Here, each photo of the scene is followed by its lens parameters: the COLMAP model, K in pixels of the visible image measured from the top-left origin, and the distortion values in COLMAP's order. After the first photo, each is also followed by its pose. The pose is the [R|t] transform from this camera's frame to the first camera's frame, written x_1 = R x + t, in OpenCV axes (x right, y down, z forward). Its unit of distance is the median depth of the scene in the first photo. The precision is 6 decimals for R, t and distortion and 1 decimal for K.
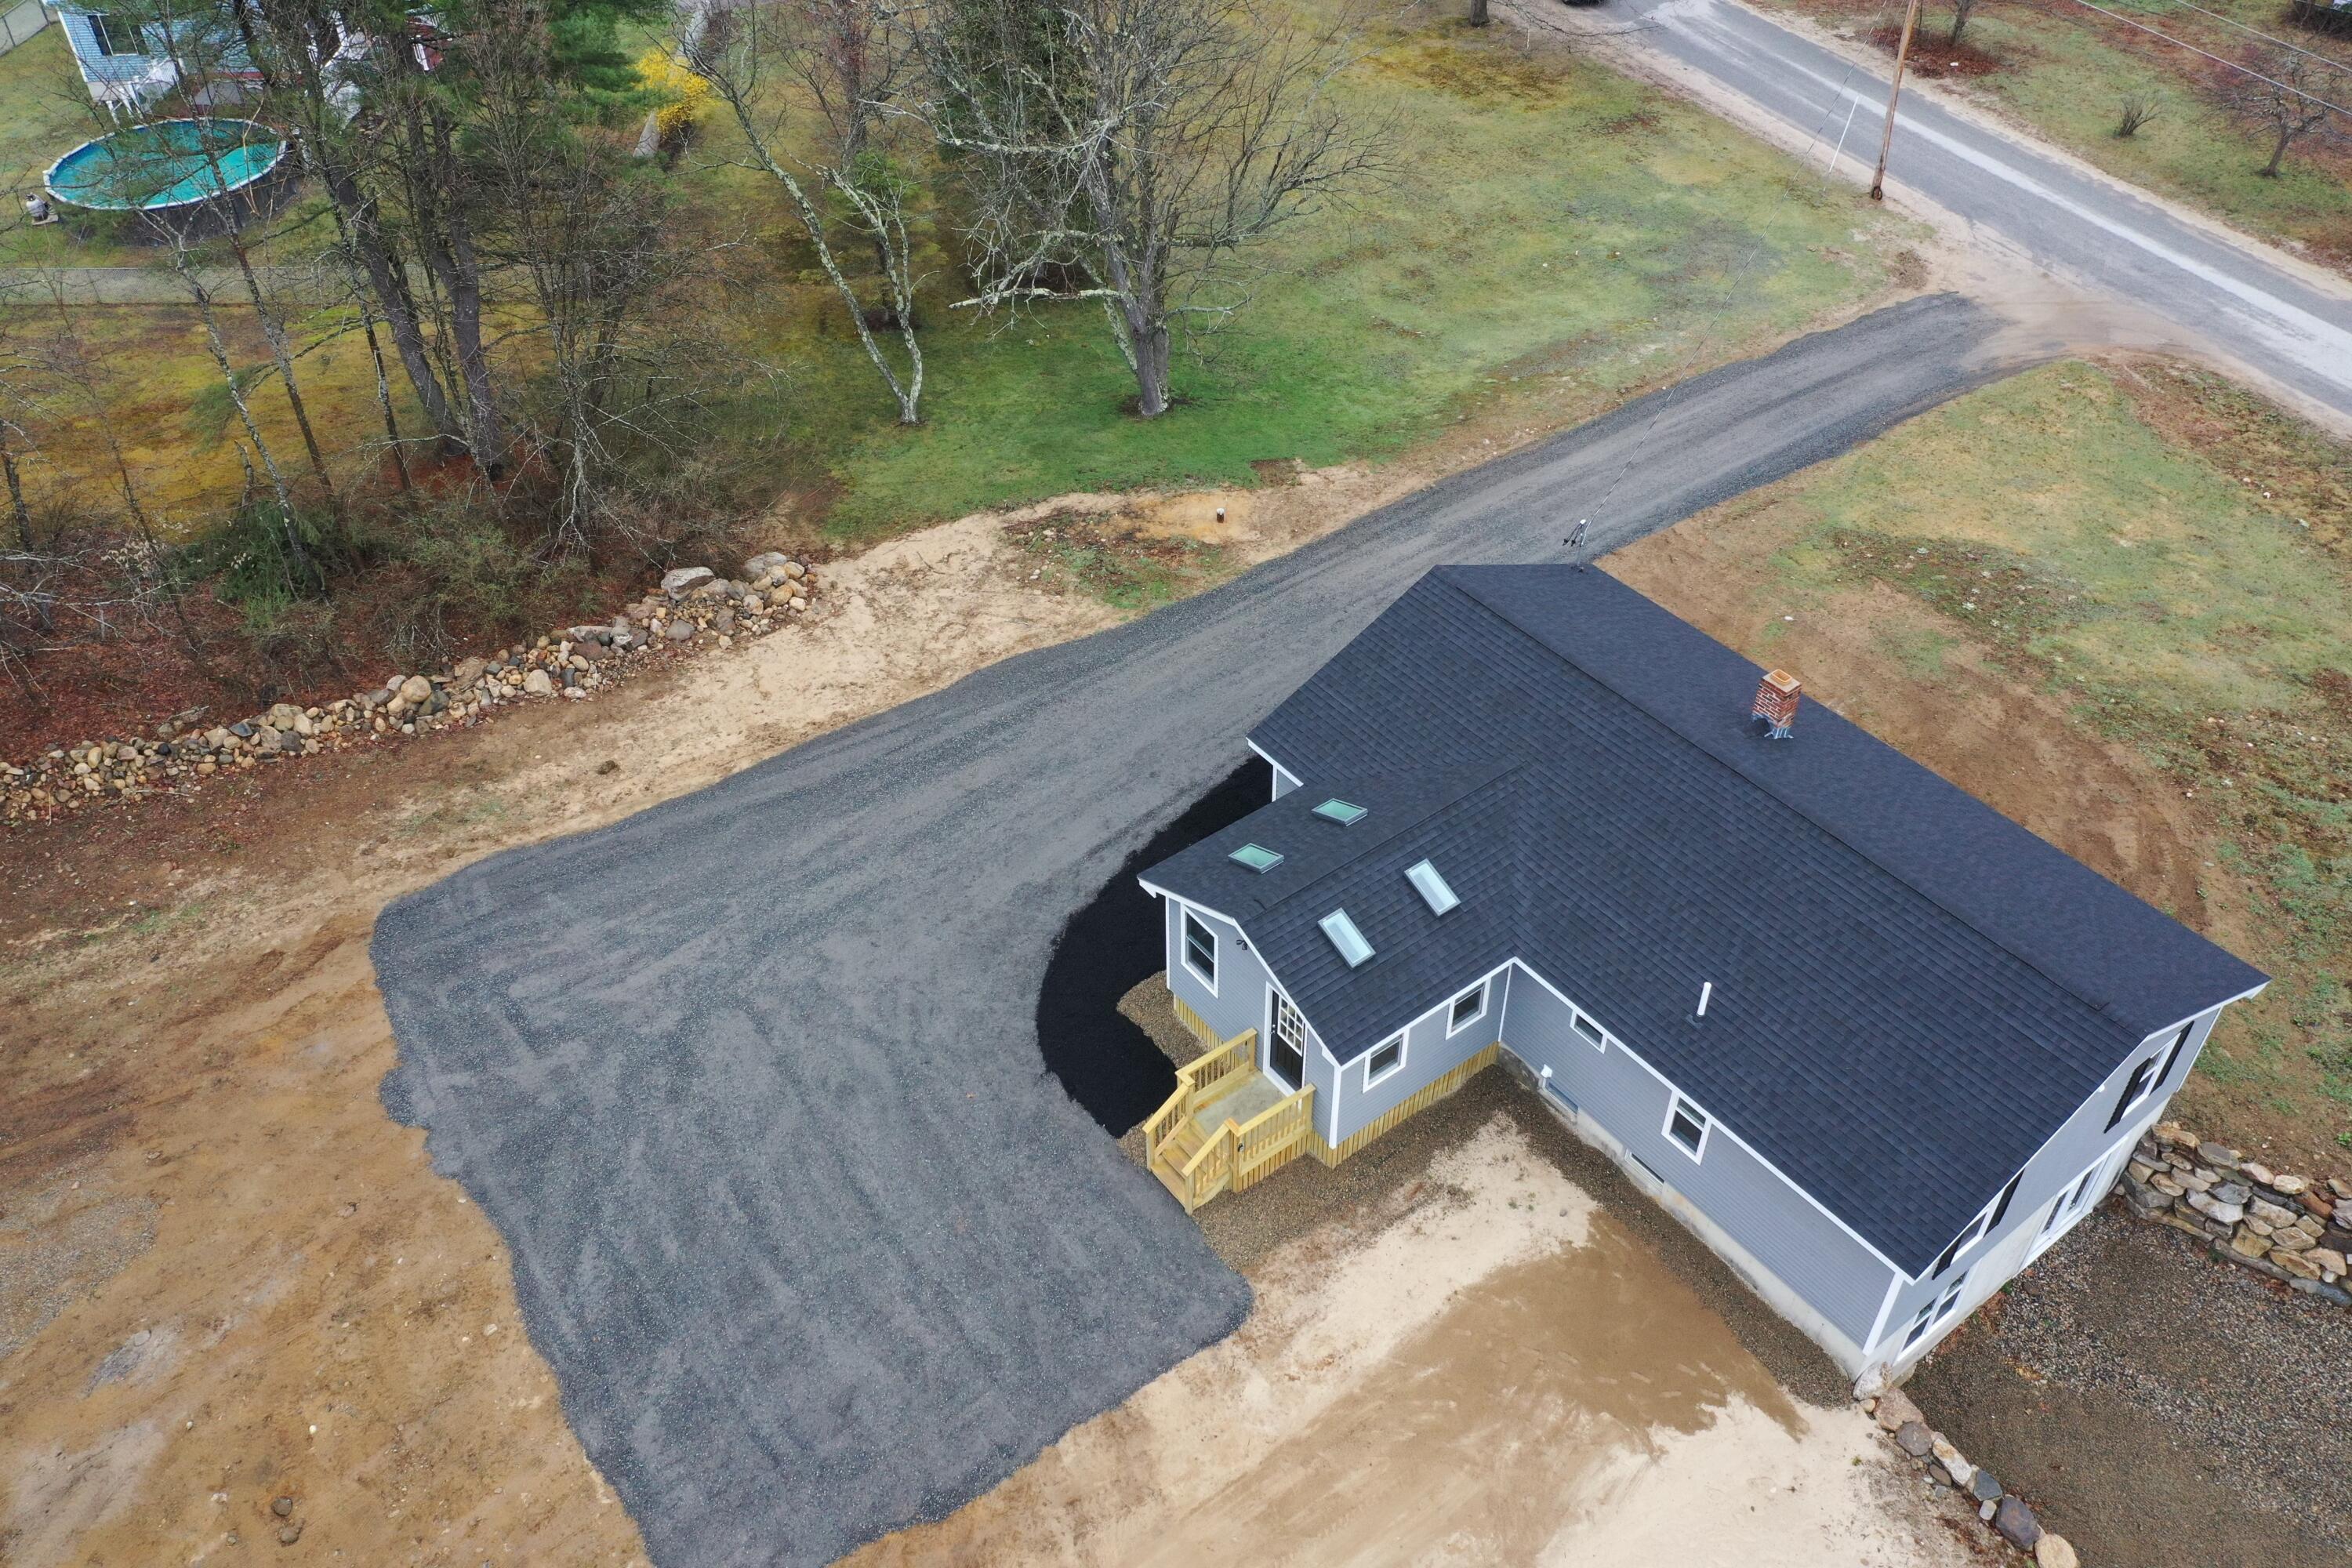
lens RADIAL K [[1846.7, 0, 1167.0], [0, 1846.7, 778.0], [0, 0, 1]] dist [-0.002871, -0.006837]
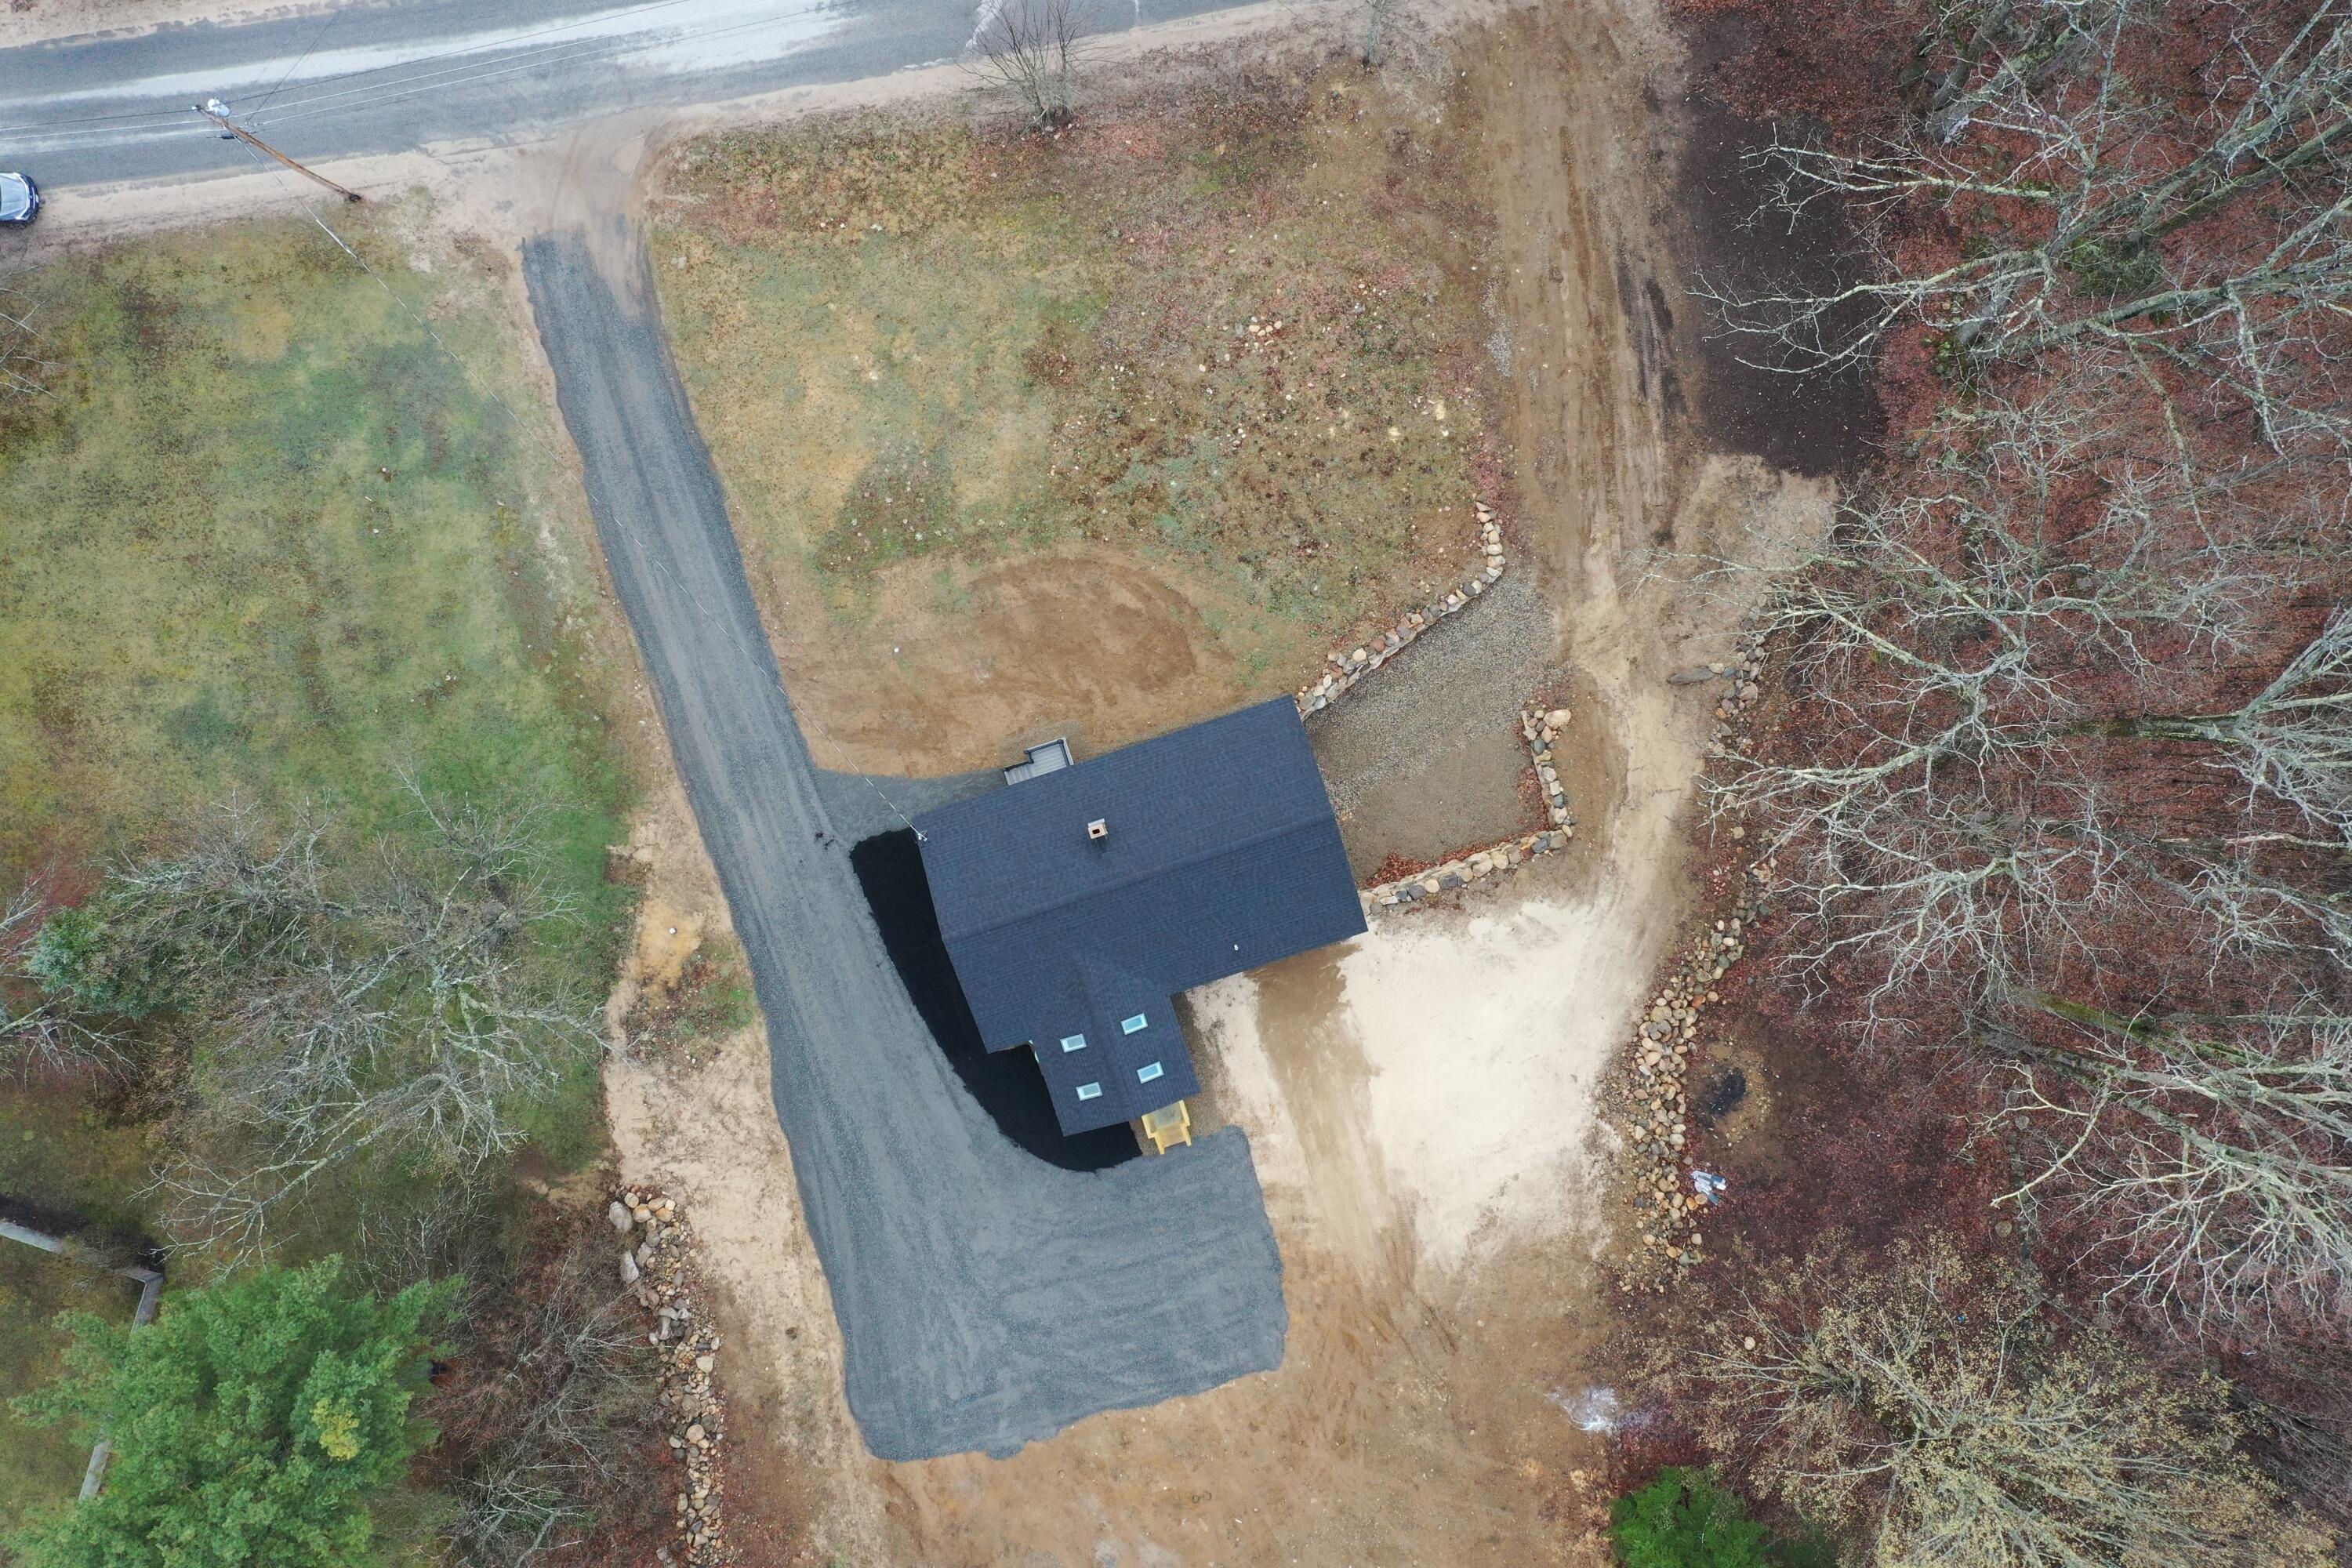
lens RADIAL K [[1831.8, 0, 1176.0], [0, 1831.8, 784.0], [0, 0, 1]] dist [-0.006510, 0.003486]
pose [[0.323300, -0.946287, 0.004268, 0.303014], [0.629700, 0.218500, 0.745477, -1.156388], [-0.706368, -0.238326, 0.666518, -0.314416]]
